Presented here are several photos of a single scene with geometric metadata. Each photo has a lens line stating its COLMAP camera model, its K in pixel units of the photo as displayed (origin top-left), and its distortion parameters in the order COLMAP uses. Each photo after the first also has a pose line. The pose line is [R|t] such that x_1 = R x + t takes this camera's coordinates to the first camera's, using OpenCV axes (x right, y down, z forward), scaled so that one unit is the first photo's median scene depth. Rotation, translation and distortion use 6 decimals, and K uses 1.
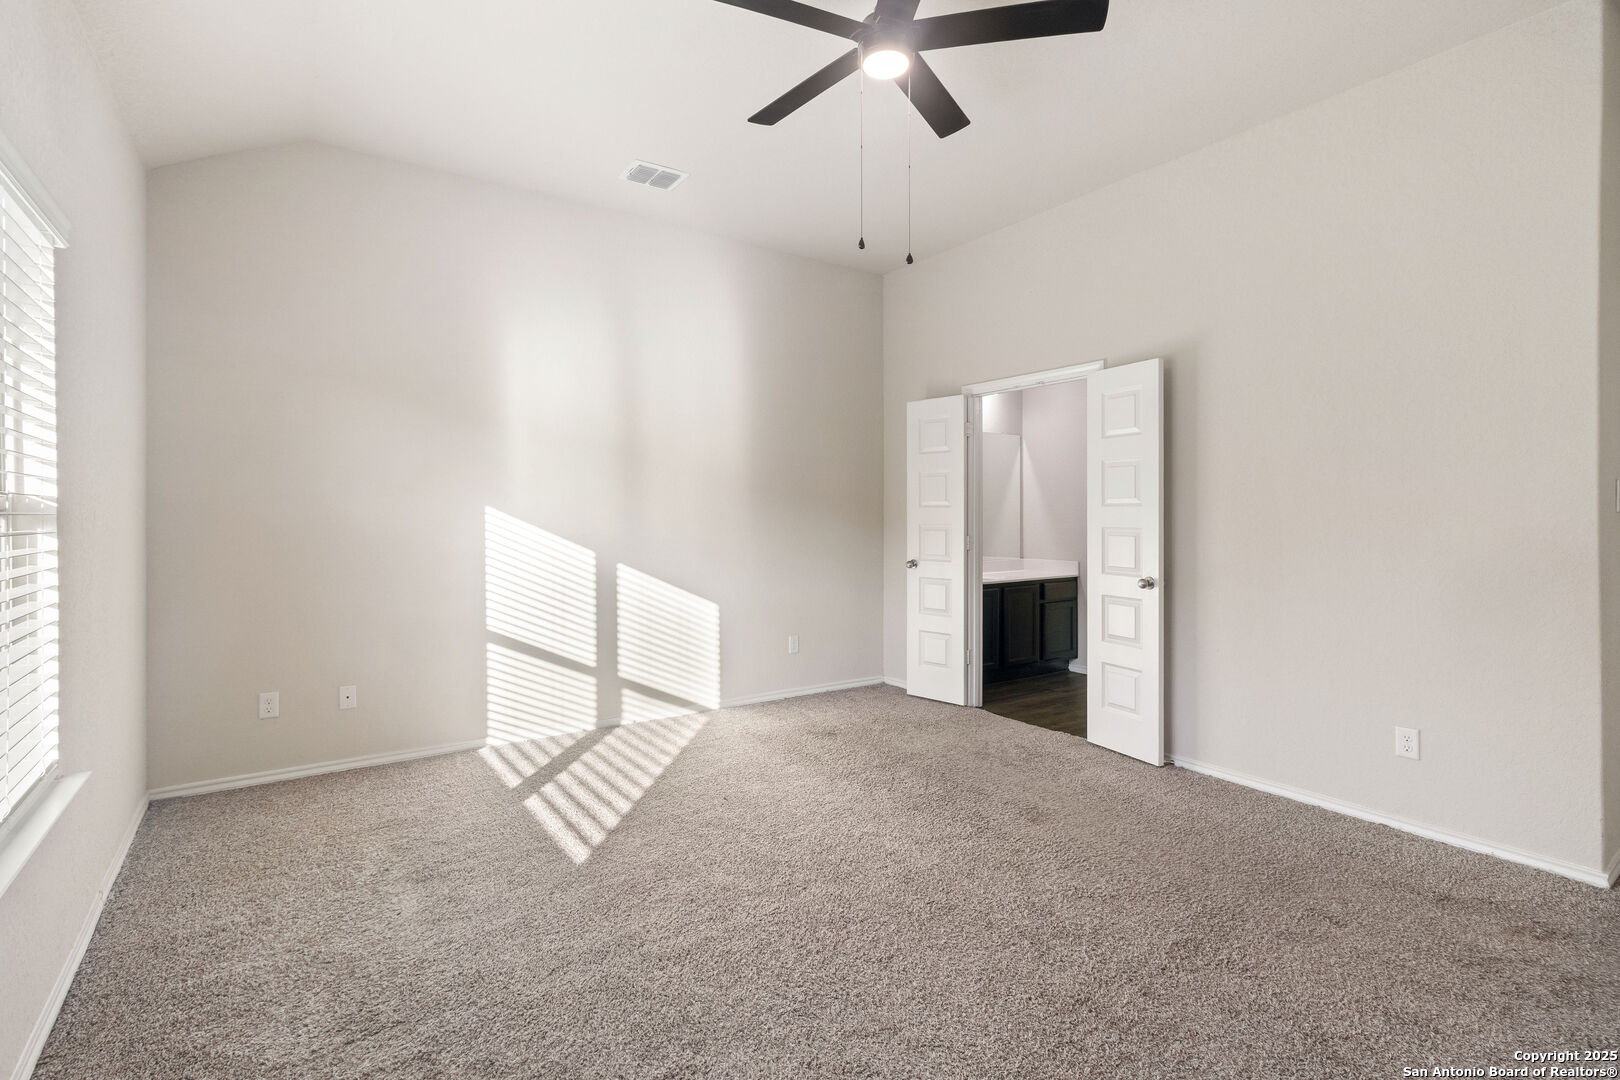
lens RADIAL K [[749.3, 0, 810.3], [0, 749.3, 533.7], [0, 0, 1]] dist [0.000949, -0.000596]
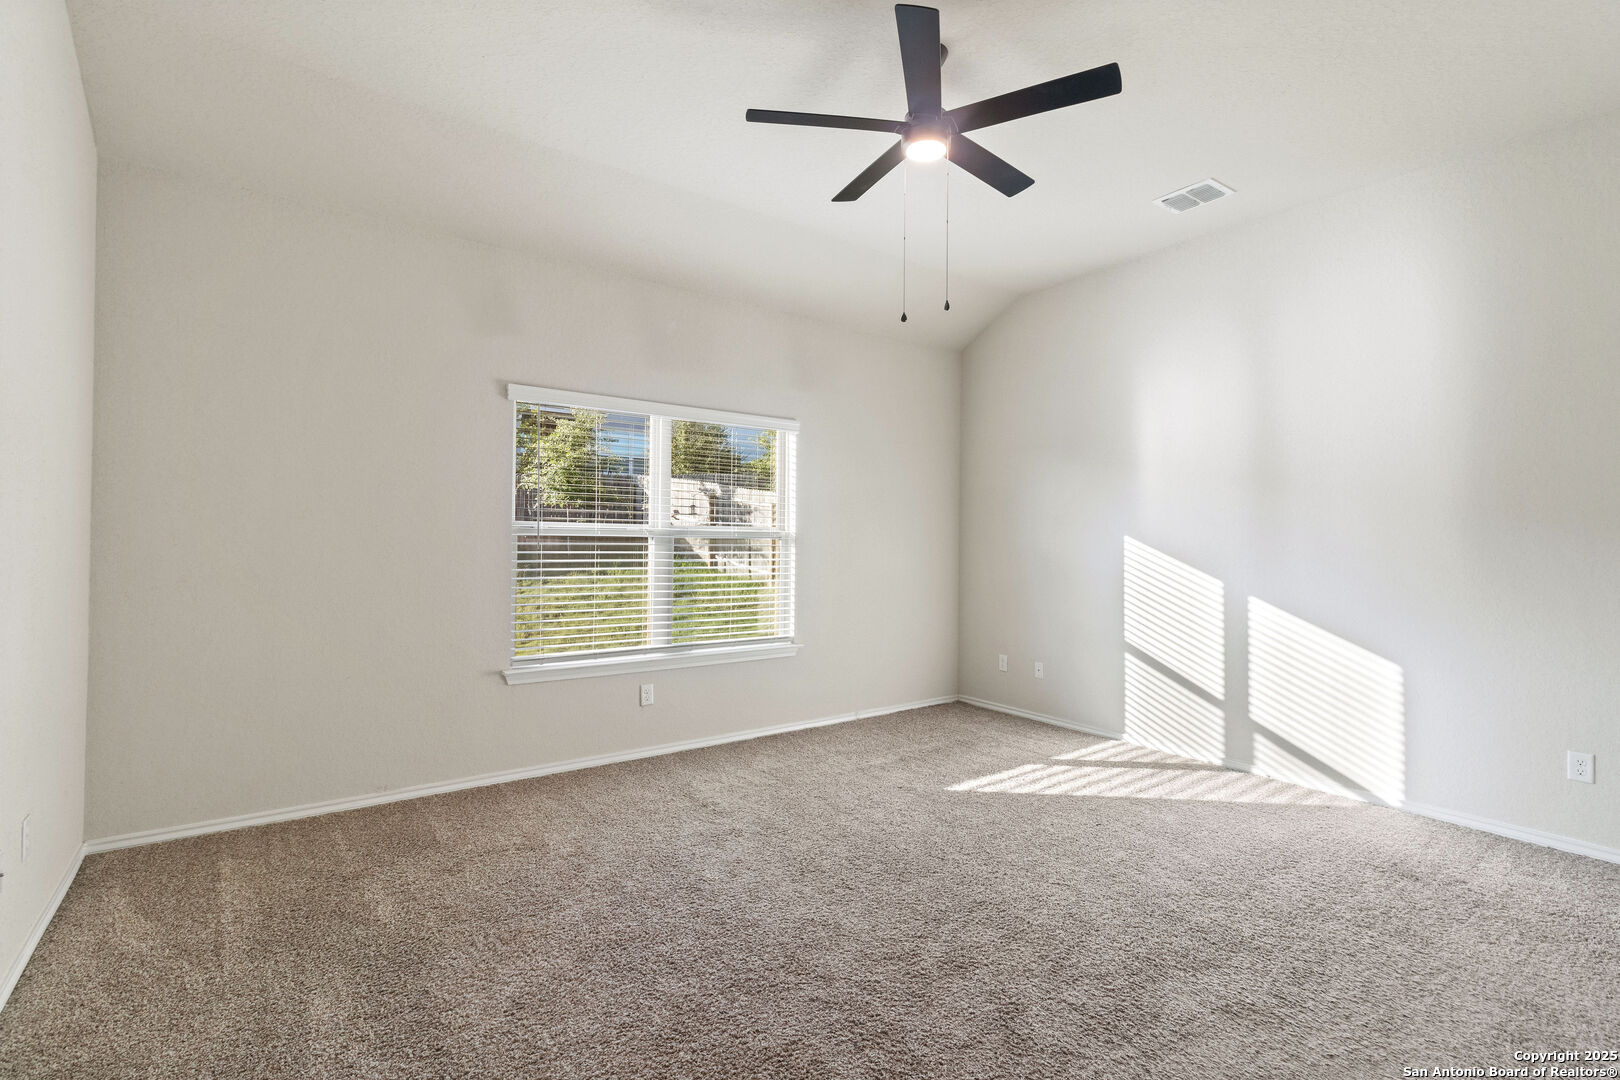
lens RADIAL K [[749.3, 0, 811.1], [0, 749.3, 537.3], [0, 0, 1]] dist [0.000949, -0.000596]
pose [[0.022670, -0.007528, -0.999715, 0.727508], [-0.036235, 0.999308, -0.008347, -0.005953], [0.999086, 0.036414, 0.022382, 0.476464]]
